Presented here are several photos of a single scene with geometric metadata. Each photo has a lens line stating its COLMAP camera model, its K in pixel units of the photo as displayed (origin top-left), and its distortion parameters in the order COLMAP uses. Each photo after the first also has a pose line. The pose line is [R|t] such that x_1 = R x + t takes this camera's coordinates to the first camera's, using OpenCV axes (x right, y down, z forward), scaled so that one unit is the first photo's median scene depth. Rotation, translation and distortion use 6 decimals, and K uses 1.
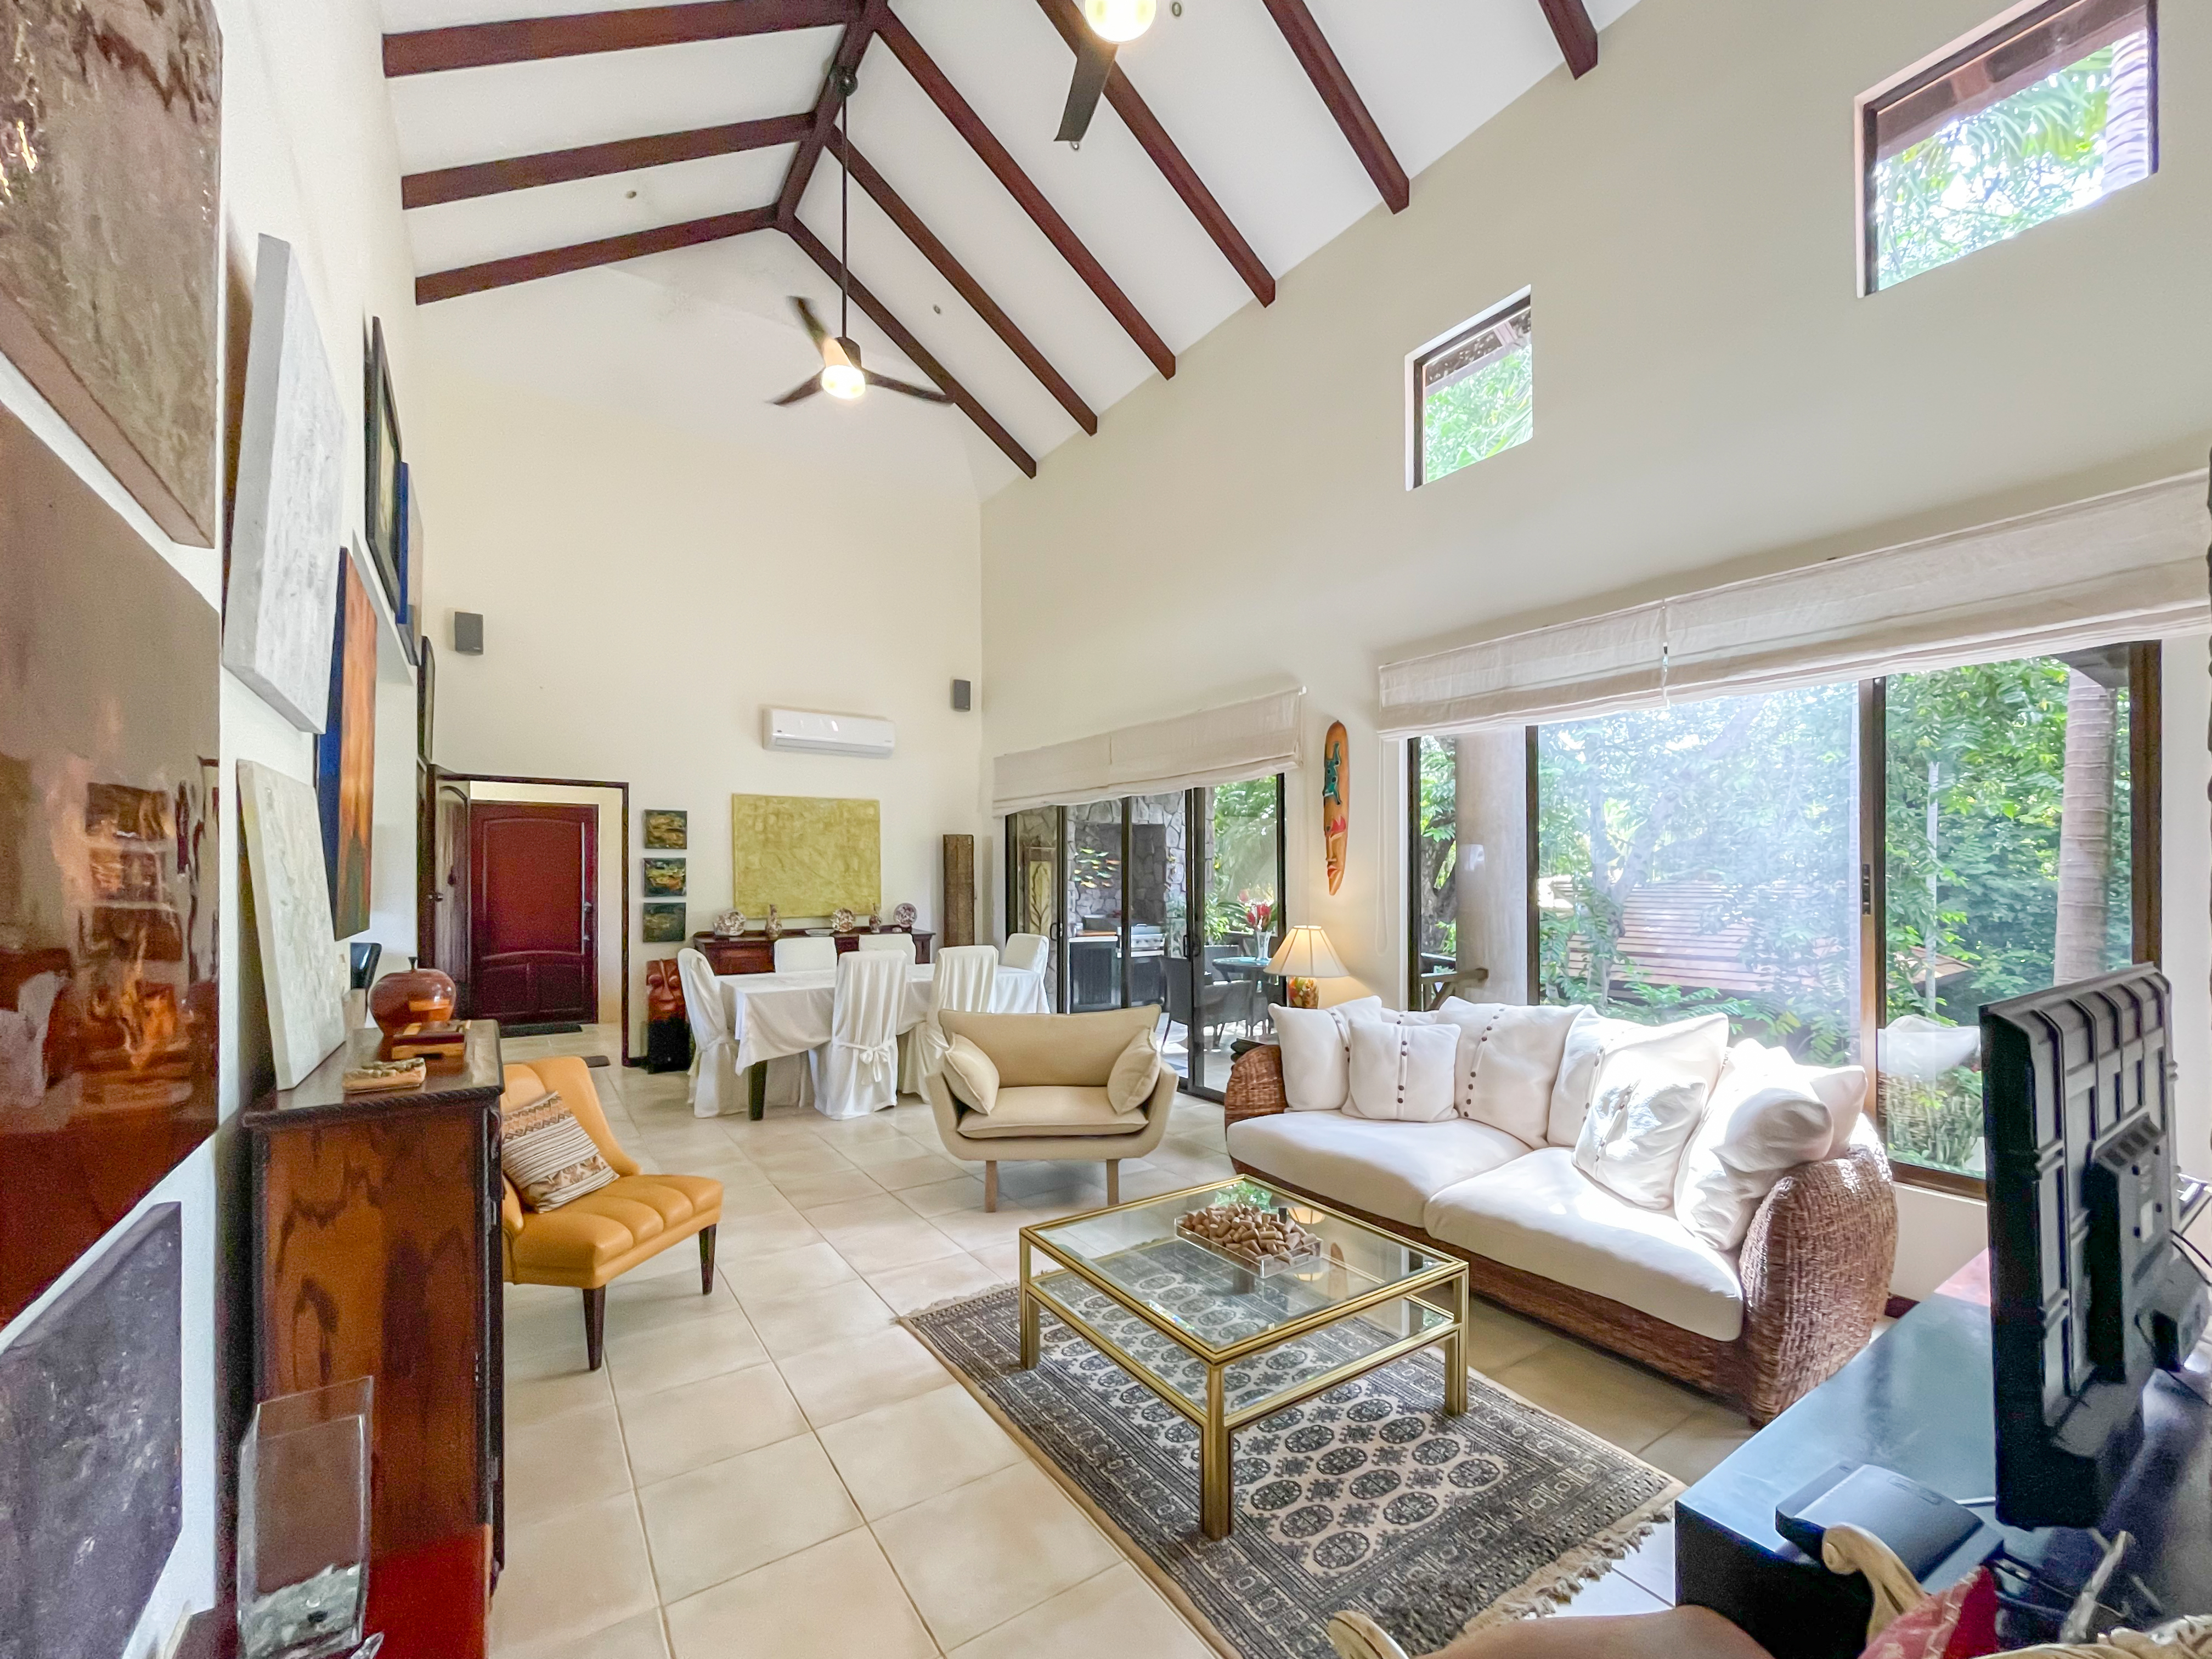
lens RADIAL K [[929.7, 0, 1100.3], [0, 929.7, 873.8], [0, 0, 1]] dist [-0.013928, -0.000056]
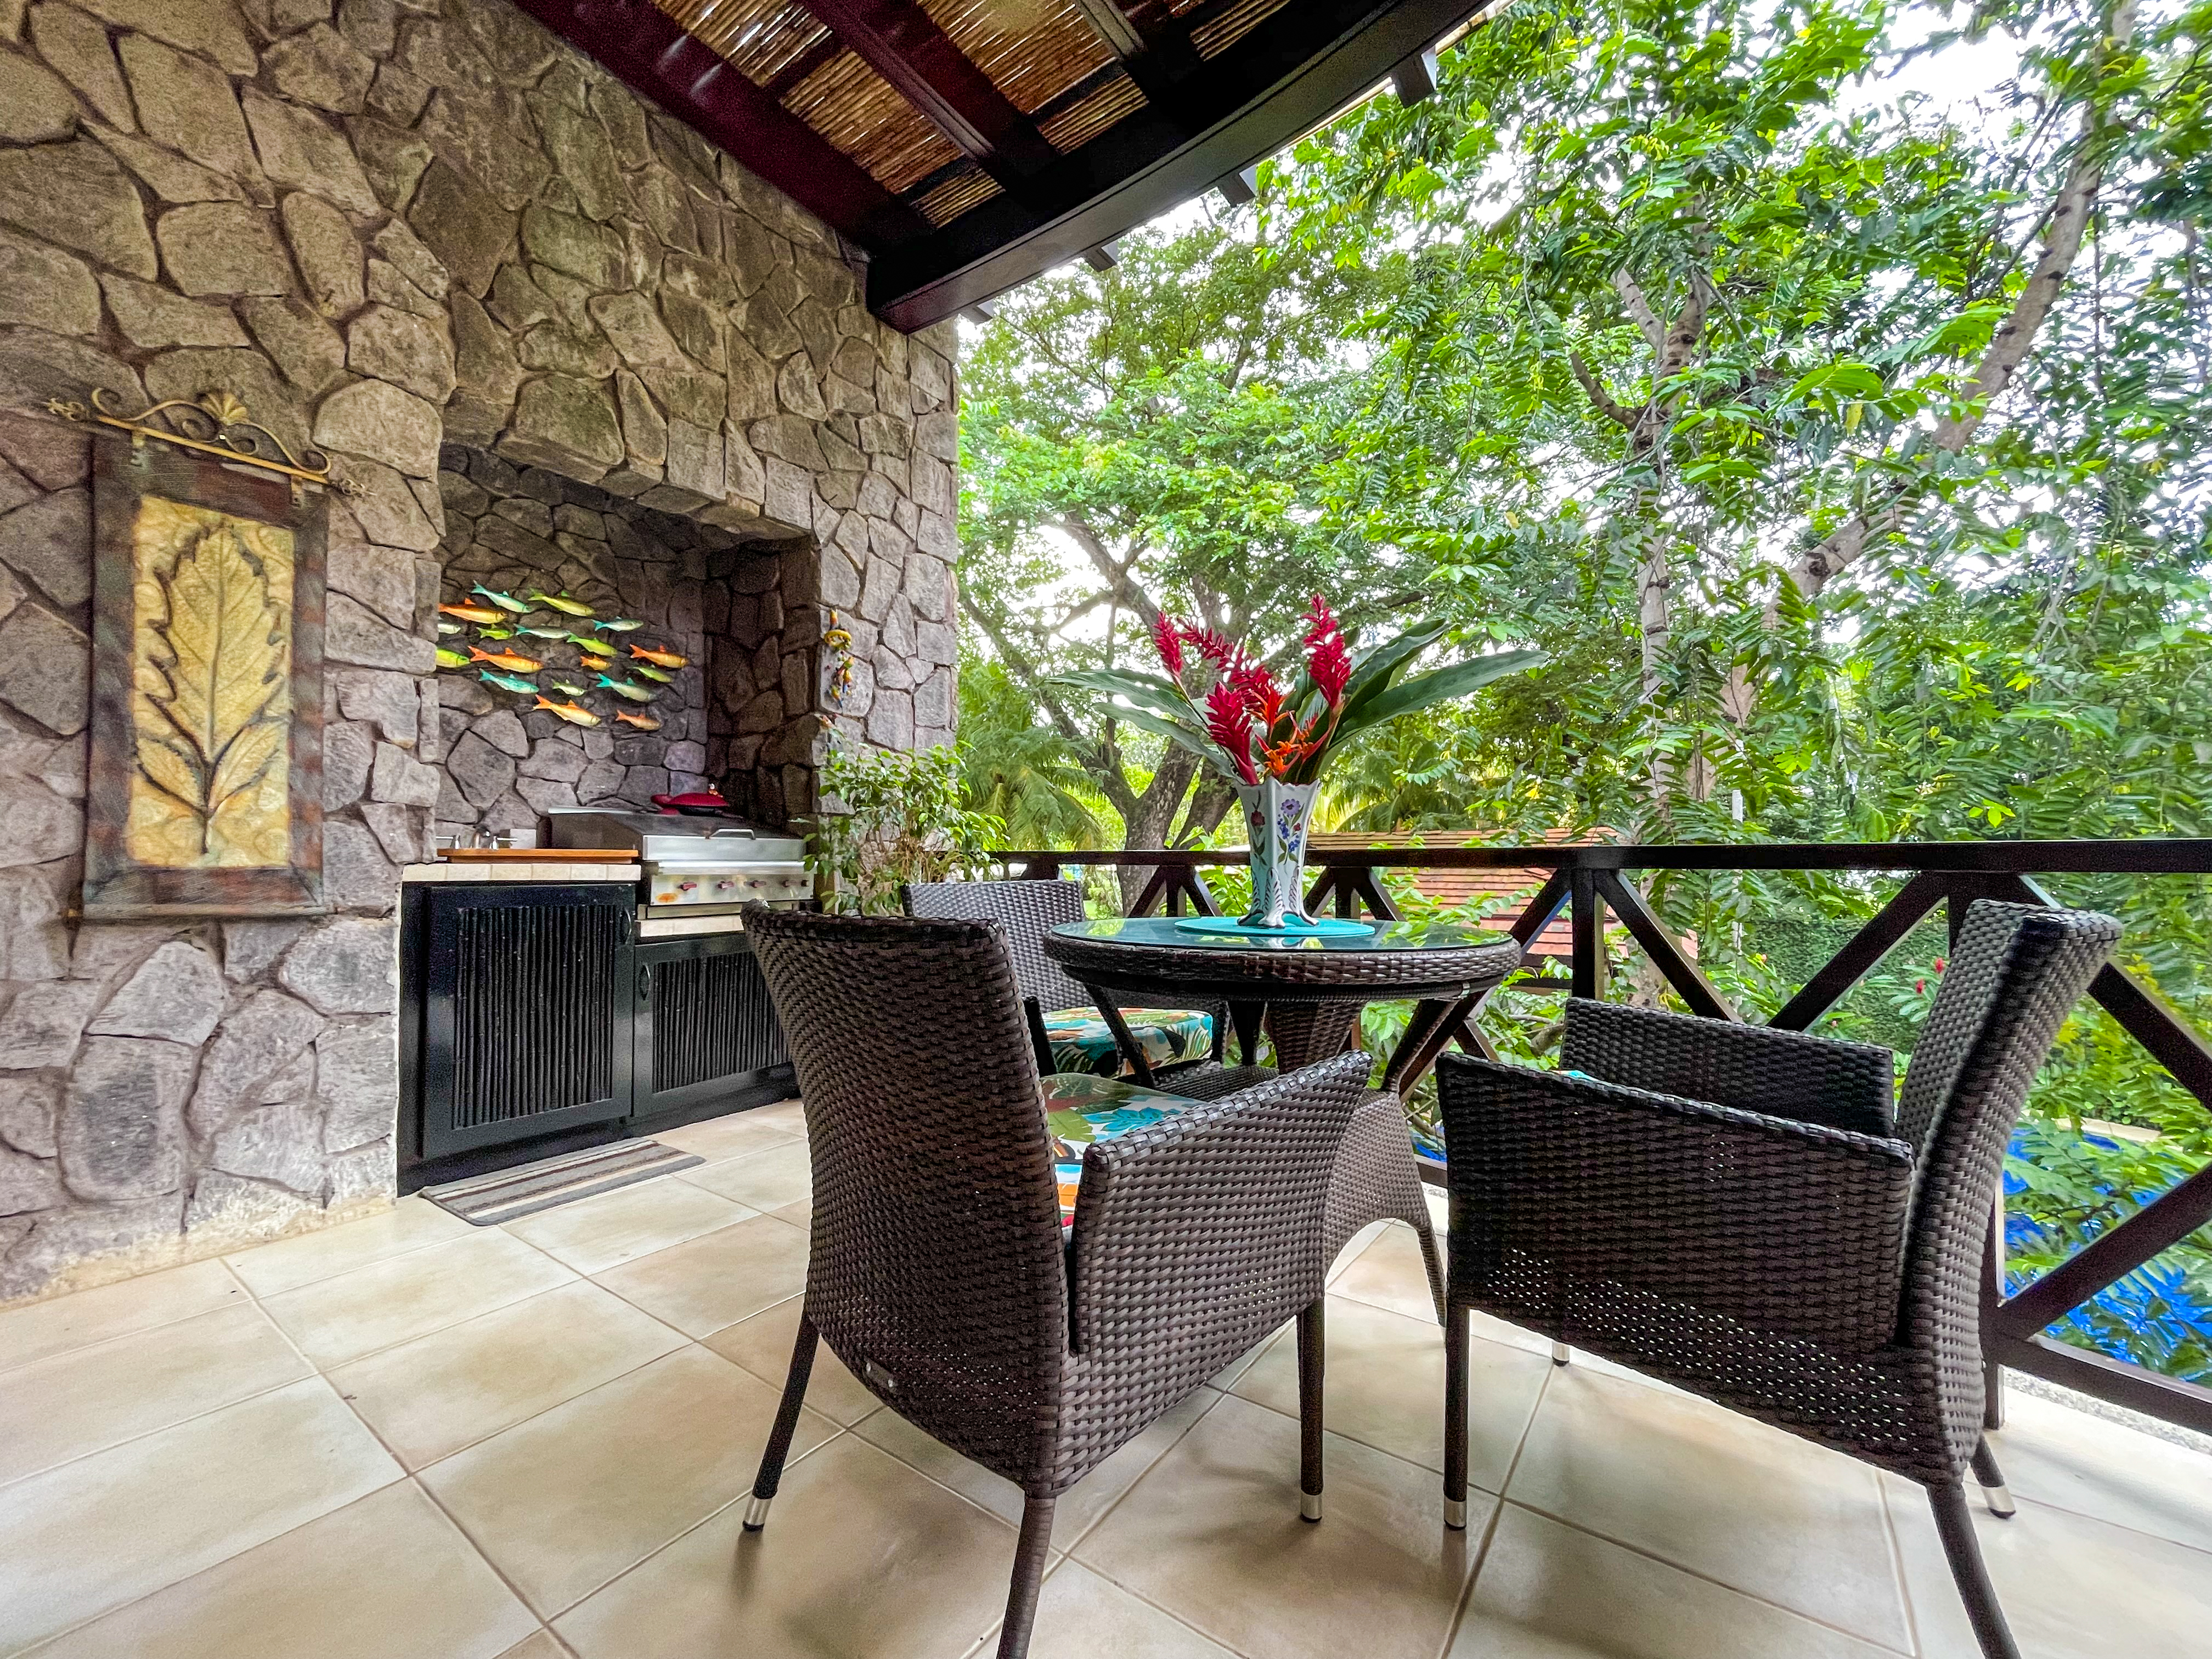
lens RADIAL K [[896.2, 0, 1108.4], [0, 896.2, 843.7], [0, 0, 1]] dist [-0.006179, -0.000098]
pose [[0.934904, 0.008656, 0.354794, 0.073209], [-0.004235, 0.999903, -0.013236, 0.083894], [-0.354874, 0.010872, 0.934851, 0.897792]]
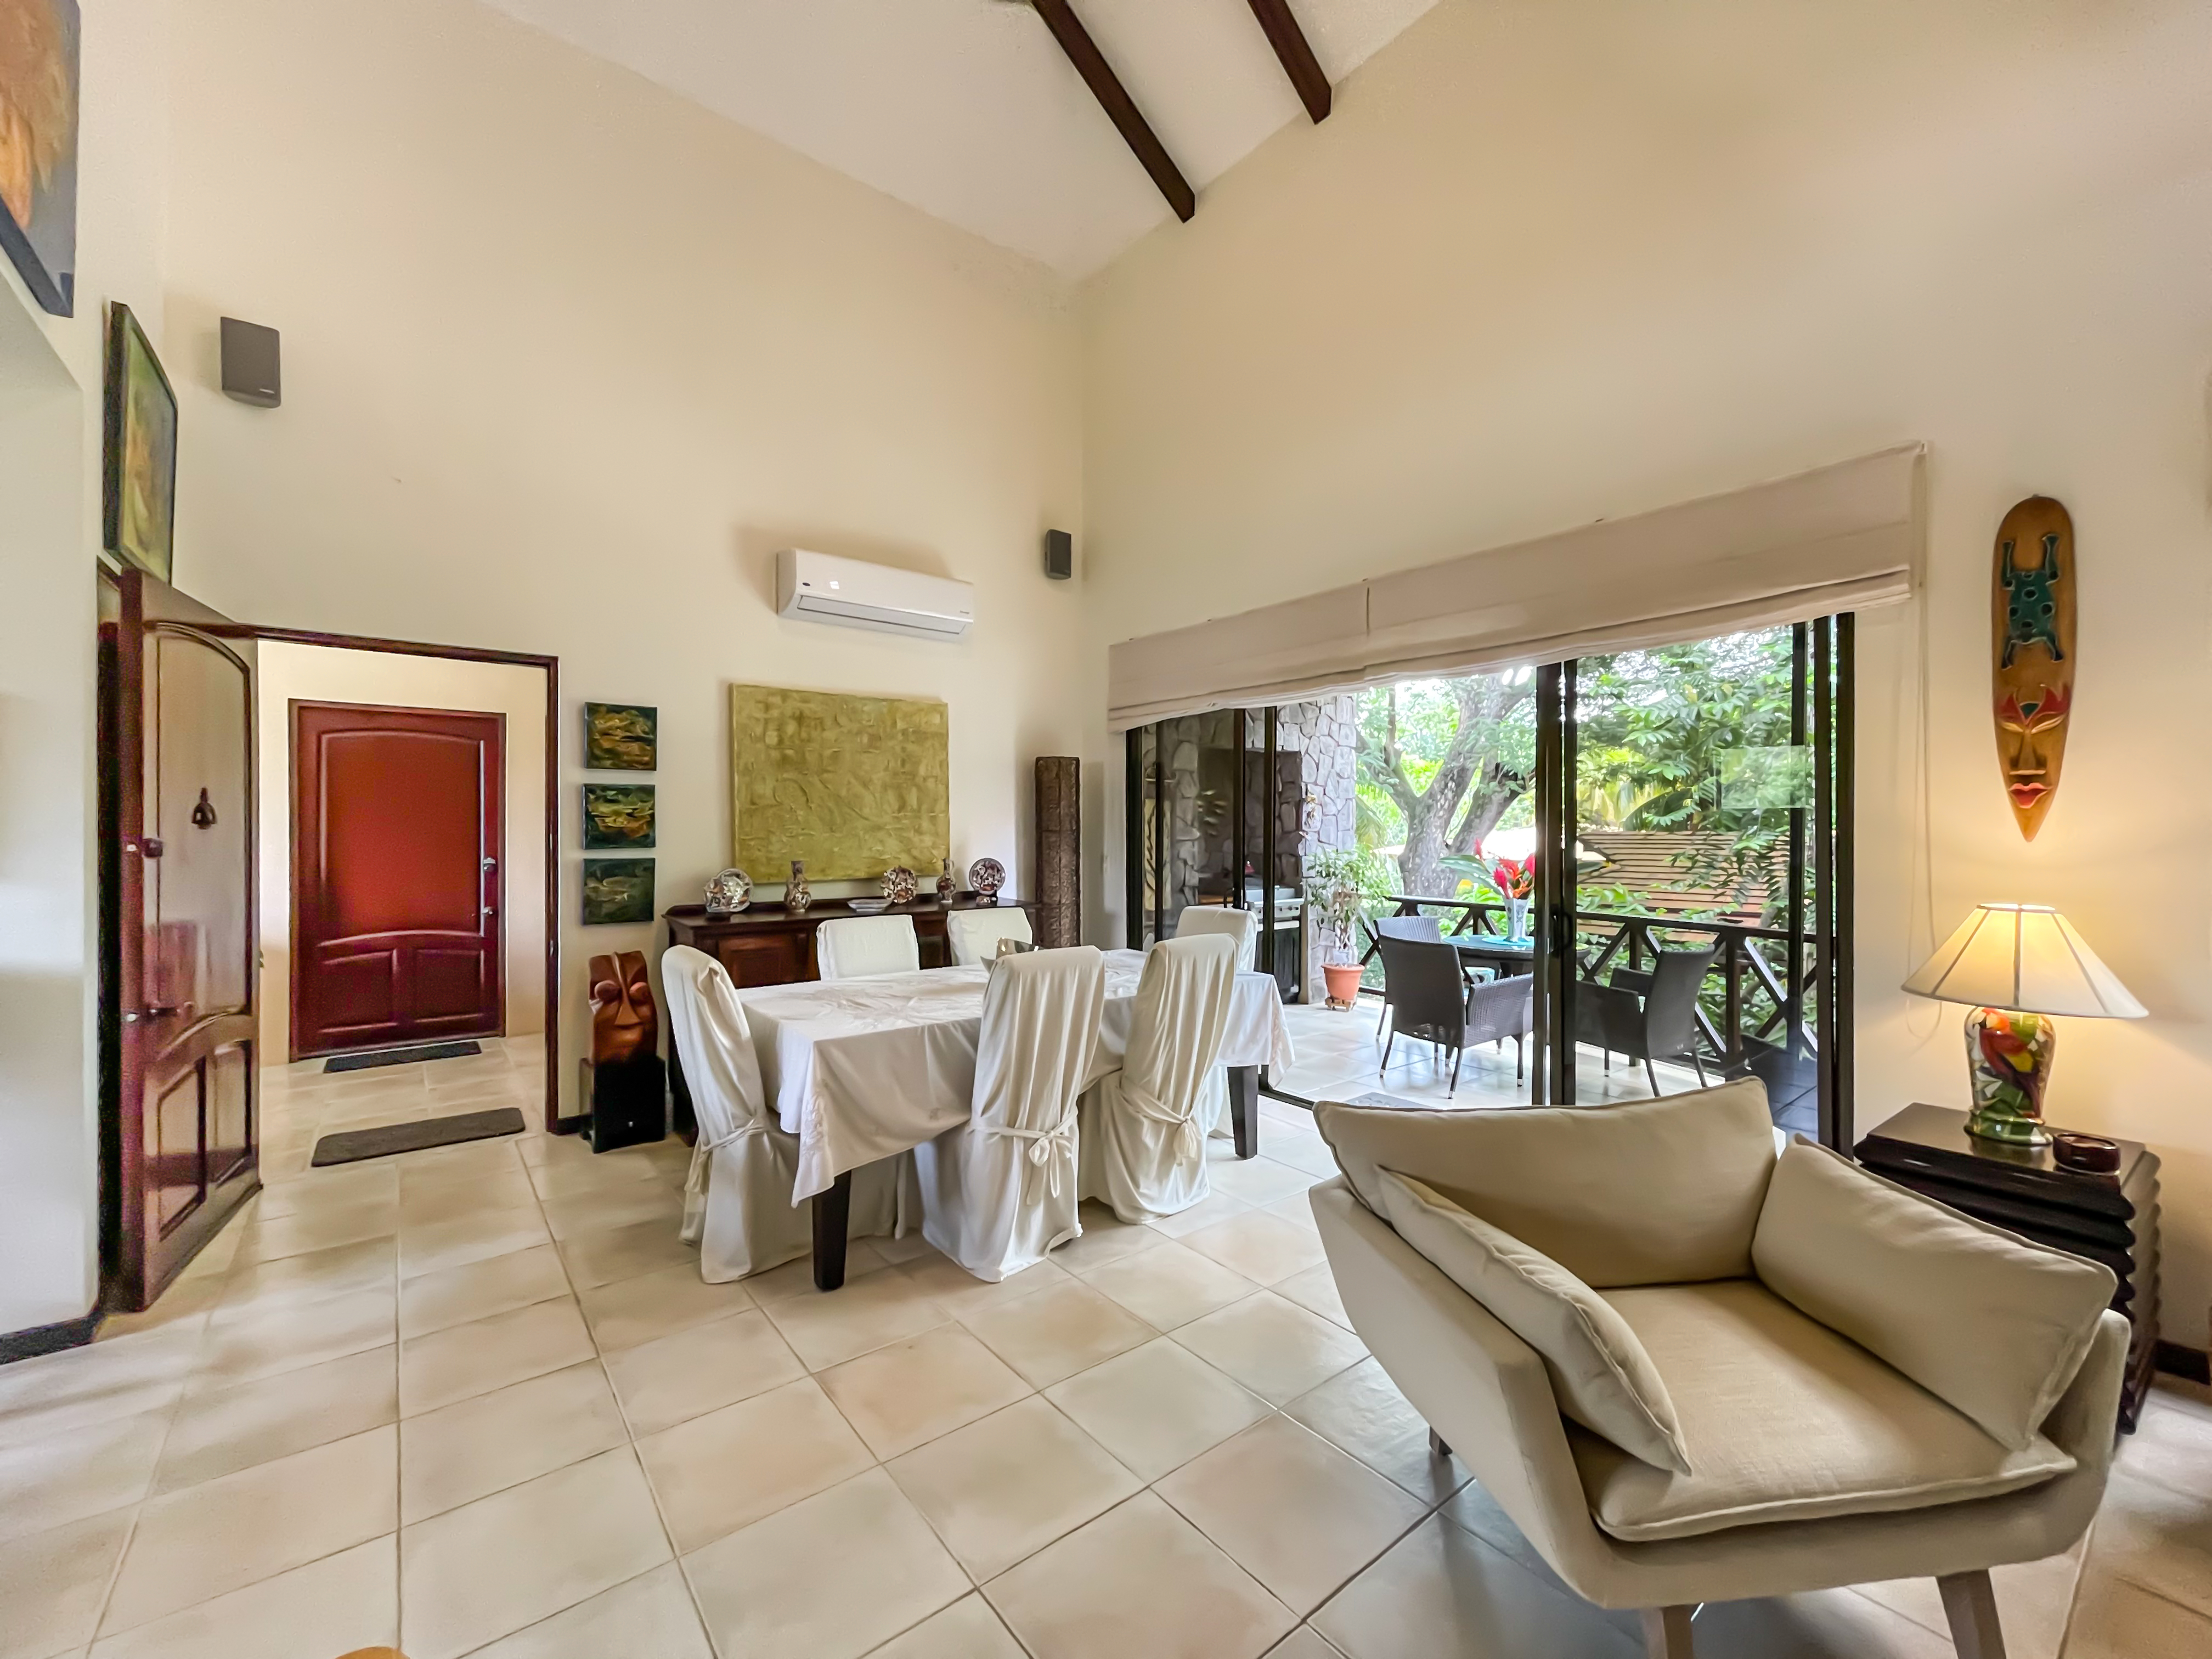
lens RADIAL K [[917.9, 0, 1090.3], [0, 917.9, 833.8], [0, 0, 1]] dist [-0.000086, 0.000044]
pose [[0.997733, 0.001594, 0.067273, -0.201124], [-0.002079, 0.999972, 0.007138, 0.010072], [-0.067260, -0.007262, 0.997709, 0.376478]]
